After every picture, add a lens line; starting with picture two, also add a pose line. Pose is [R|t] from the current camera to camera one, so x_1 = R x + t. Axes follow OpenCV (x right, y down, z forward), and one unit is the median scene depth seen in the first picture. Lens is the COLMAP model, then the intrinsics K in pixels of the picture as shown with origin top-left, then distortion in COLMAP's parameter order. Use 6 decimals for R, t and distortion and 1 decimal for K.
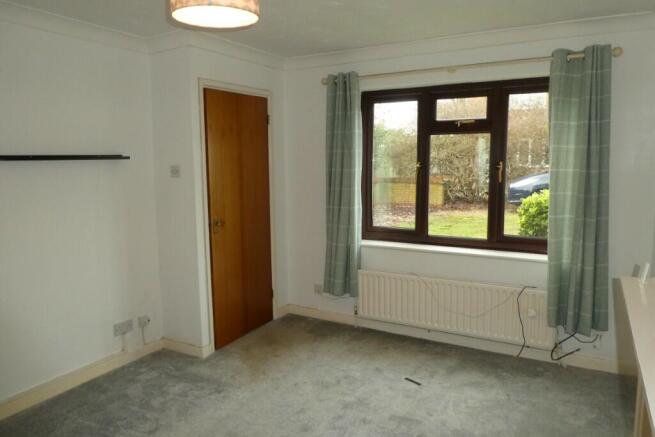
lens RADIAL K [[473.1, 0, 327.5], [0, 473.1, 218.5], [0, 0, 1]] dist [-0.011574, -0.005136]
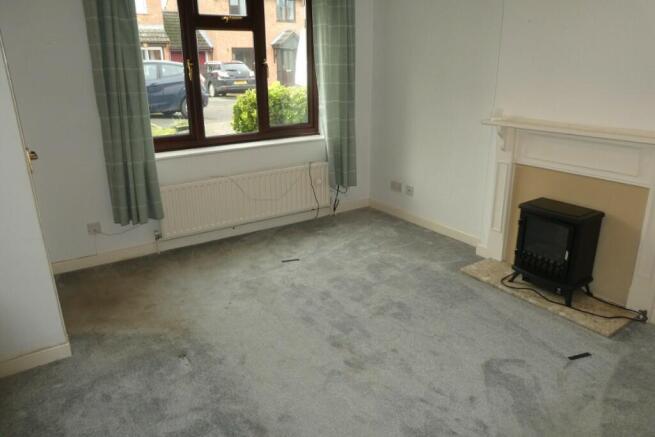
lens RADIAL K [[473.1, 0, 327.5], [0, 473.1, 218.5], [0, 0, 1]] dist [-0.011574, -0.005136]
pose [[0.443332, -0.274803, 0.853194, -0.667055], [0.125475, 0.961500, 0.244488, -0.013270], [-0.887532, -0.001335, 0.460745, 0.381589]]
